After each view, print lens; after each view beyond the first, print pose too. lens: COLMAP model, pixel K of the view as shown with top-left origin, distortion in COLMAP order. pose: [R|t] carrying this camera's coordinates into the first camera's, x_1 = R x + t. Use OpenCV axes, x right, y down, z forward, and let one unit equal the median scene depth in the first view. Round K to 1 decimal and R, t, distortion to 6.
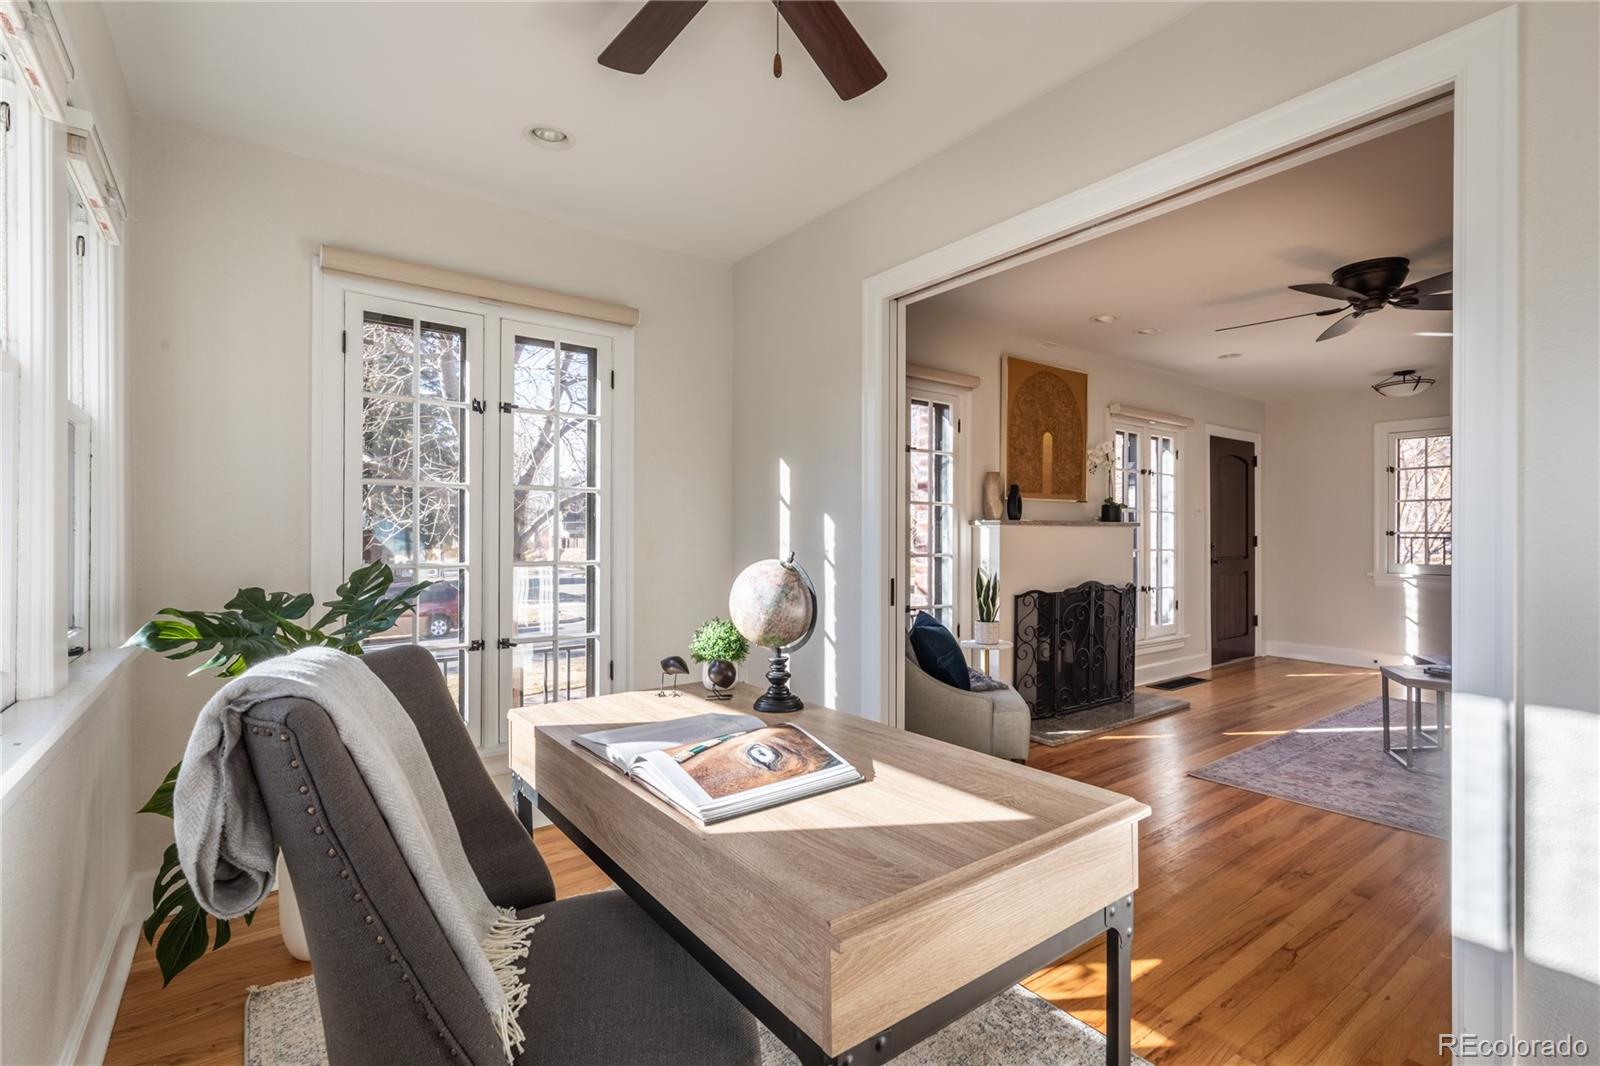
lens RADIAL K [[720.1, 0, 797.4], [0, 720.1, 534.9], [0, 0, 1]] dist [0.005100, -0.002217]
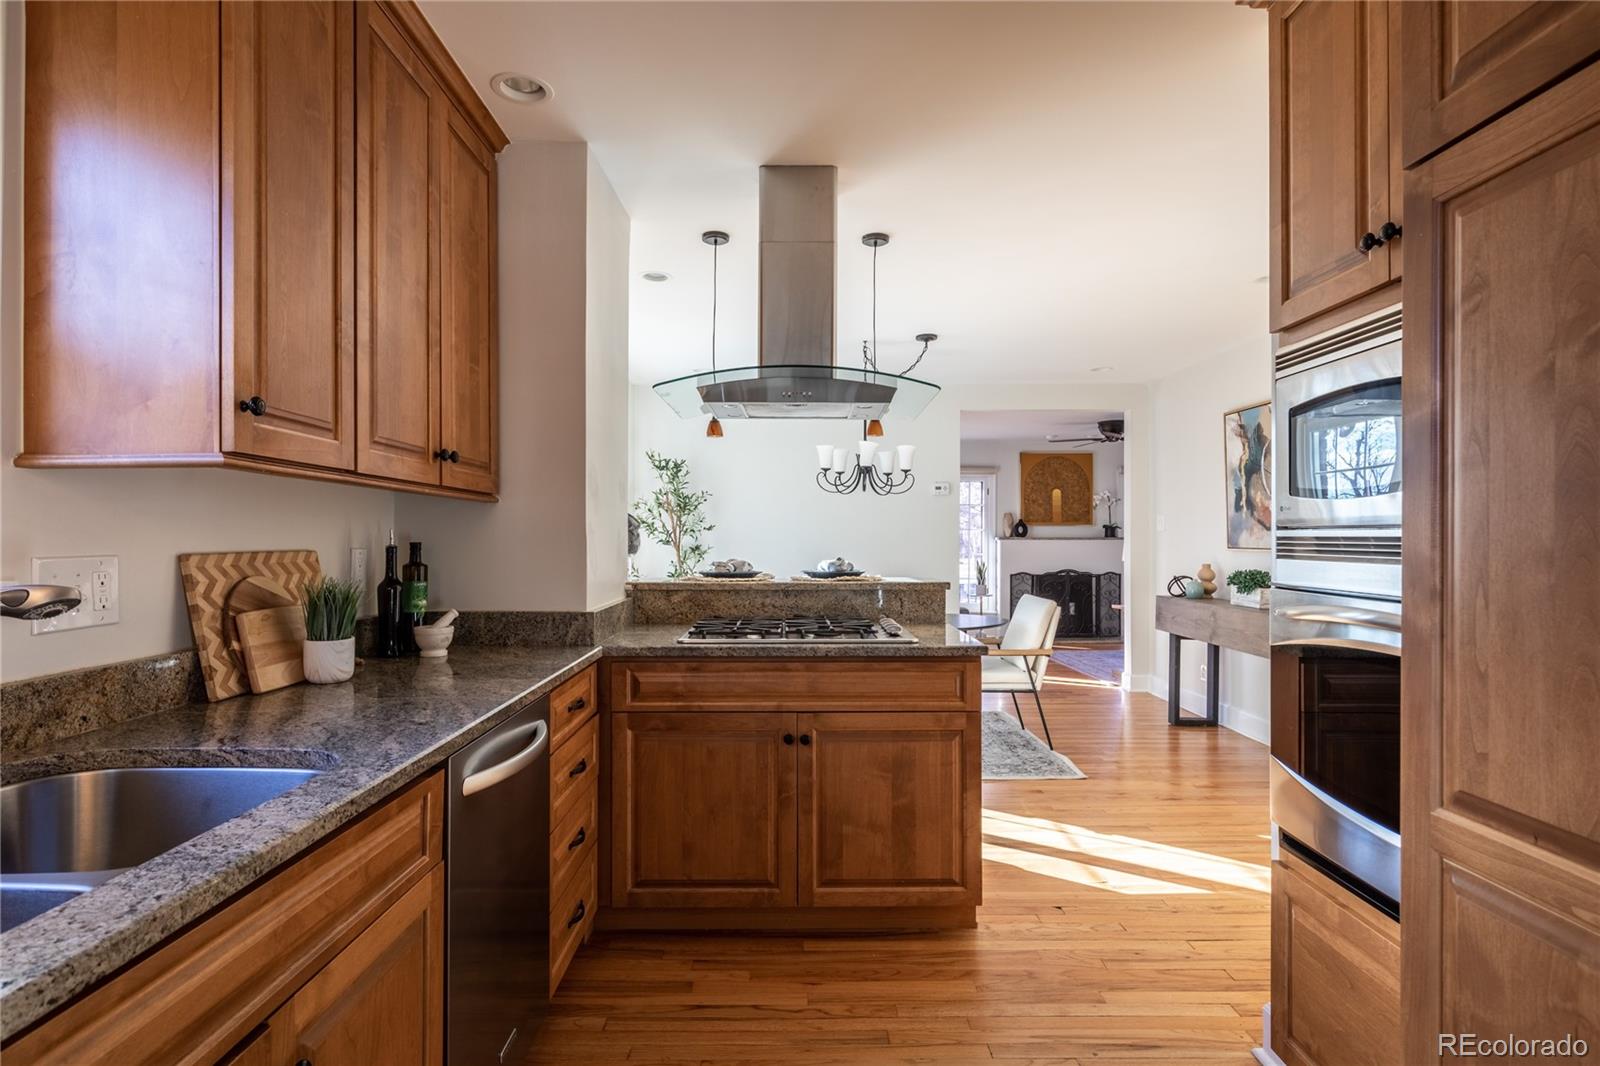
lens RADIAL K [[898.6, 0, 801.3], [0, 898.6, 532.5], [0, 0, 1]] dist [-0.007083, 0.002049]
pose [[0.814693, -0.006744, -0.579853, 1.192024], [0.004143, 0.999975, -0.005810, -0.021137], [0.579878, 0.002331, 0.814700, -1.298784]]
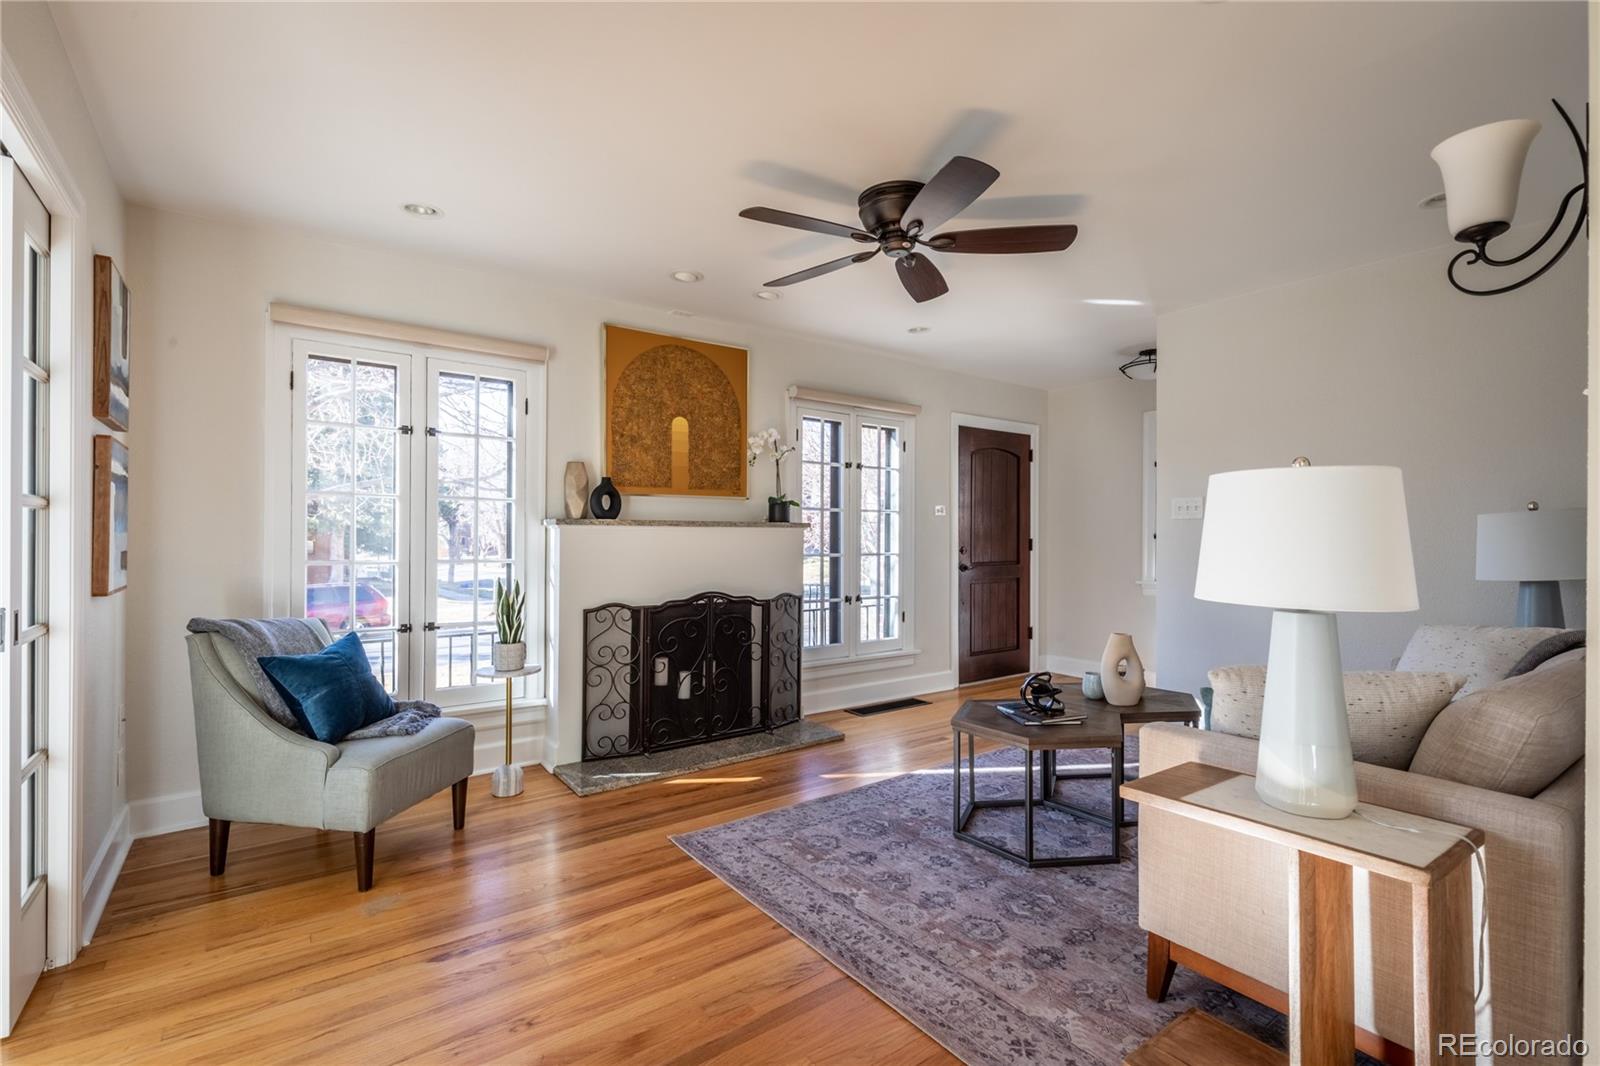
lens RADIAL K [[720.1, 0, 795.6], [0, 720.1, 531.2], [0, 0, 1]] dist [0.005100, -0.002217]
pose [[0.999987, 0.002133, -0.004634, 0.508002], [-0.002163, 0.999977, -0.006433, -0.001757], [0.004620, 0.006443, 0.999969, 0.155264]]
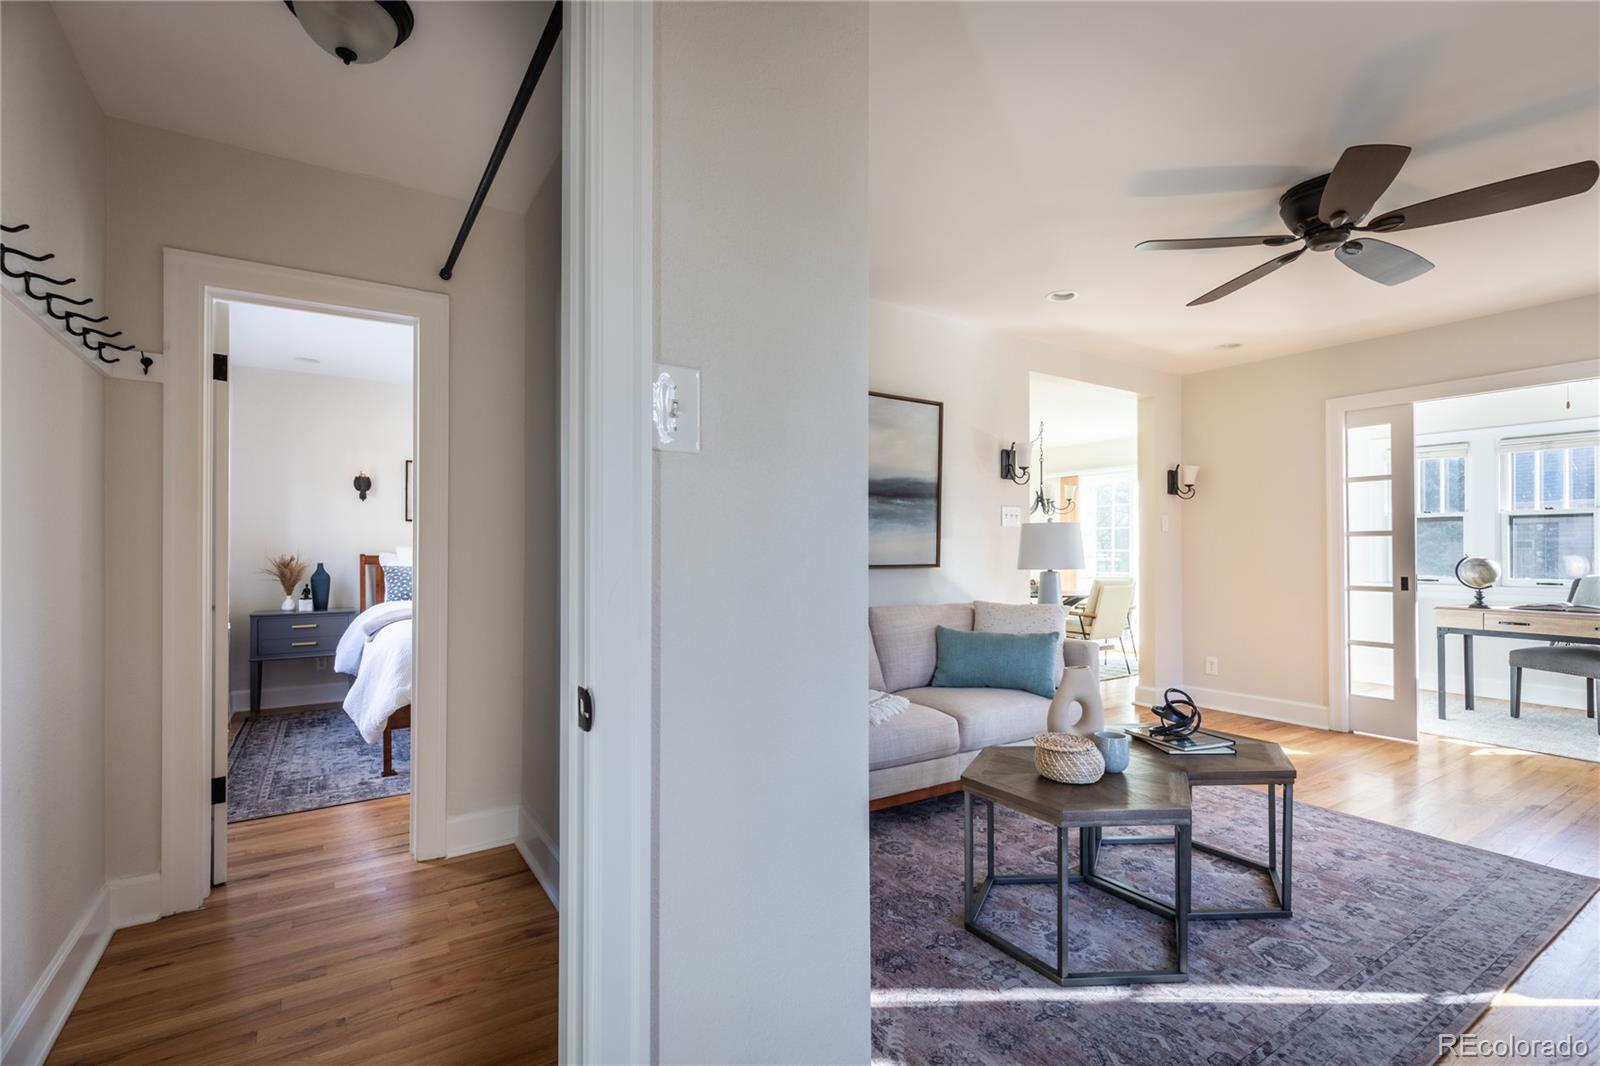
lens RADIAL K [[720.1, 0, 788.9], [0, 720.1, 539.7], [0, 0, 1]] dist [0.005100, -0.002217]
pose [[-0.997838, 0.001858, 0.065702, 0.964114], [0.000795, 0.999868, -0.016198, 0.004726], [-0.065724, -0.016110, -0.997708, 1.320074]]
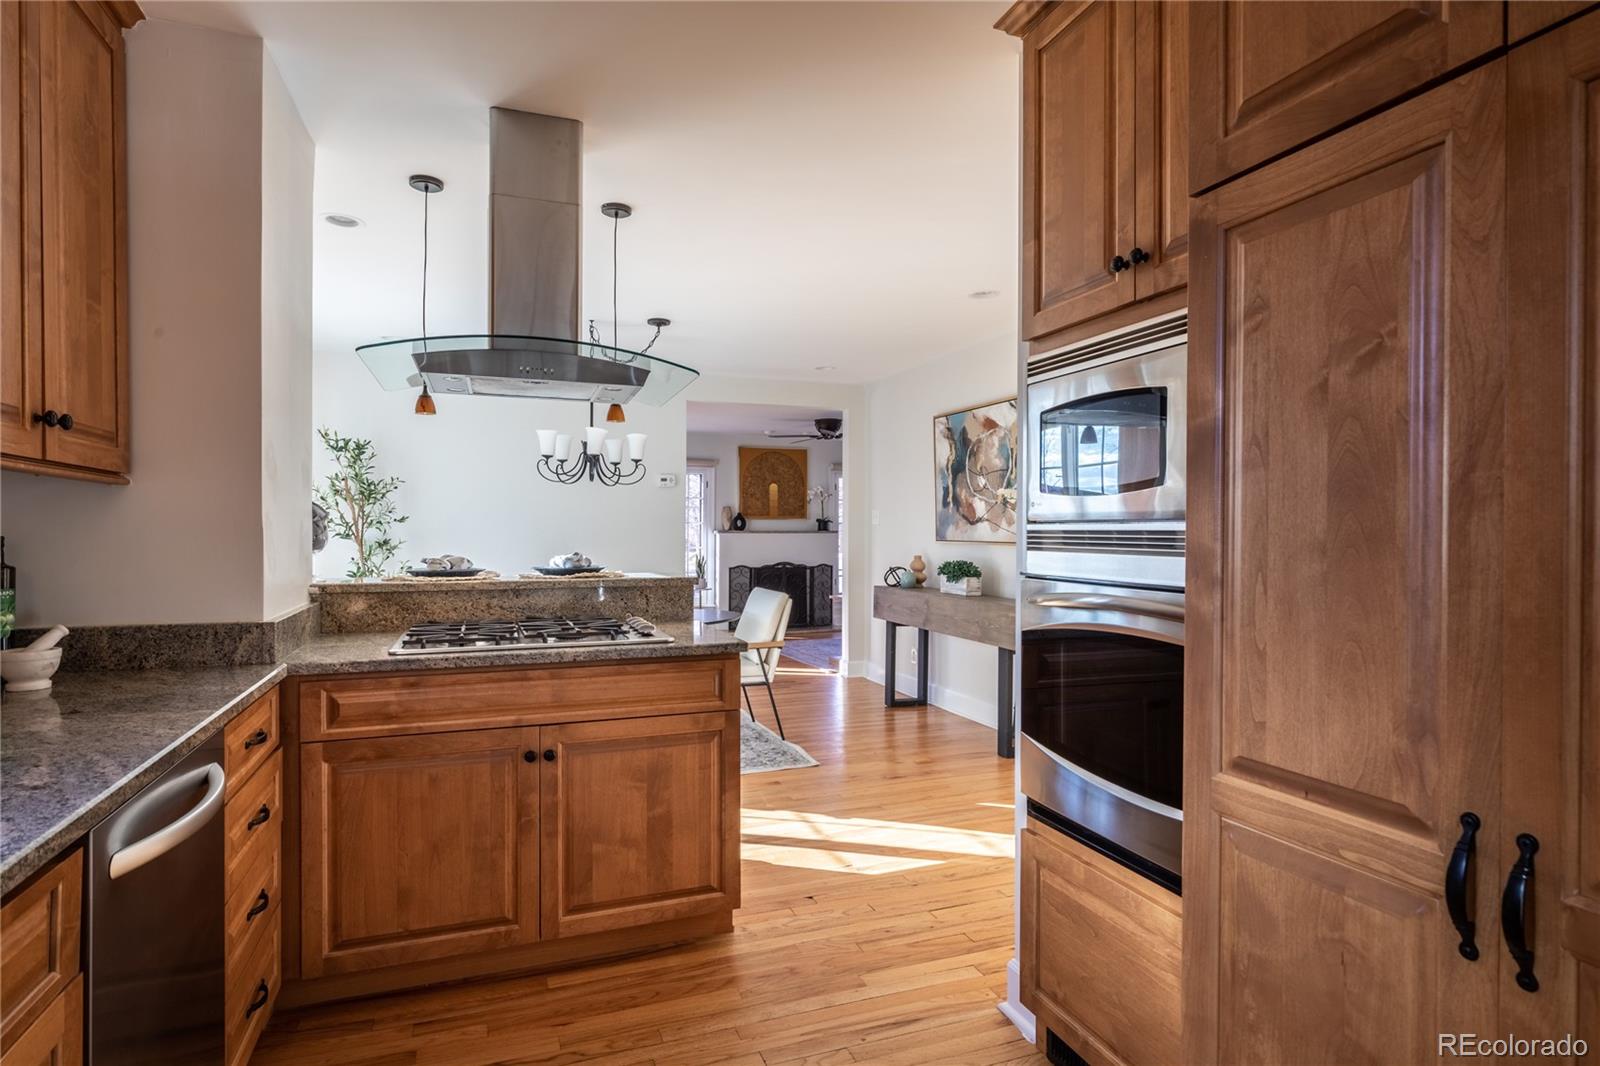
lens RADIAL K [[898.6, 0, 849.1], [0, 898.6, 536.0], [0, 0, 1]] dist [-0.007083, 0.002049]
pose [[0.972904, -0.001088, -0.231206, 1.124974], [0.002736, 0.999973, 0.006807, -0.021112], [0.231192, -0.007255, 0.972881, -1.286690]]
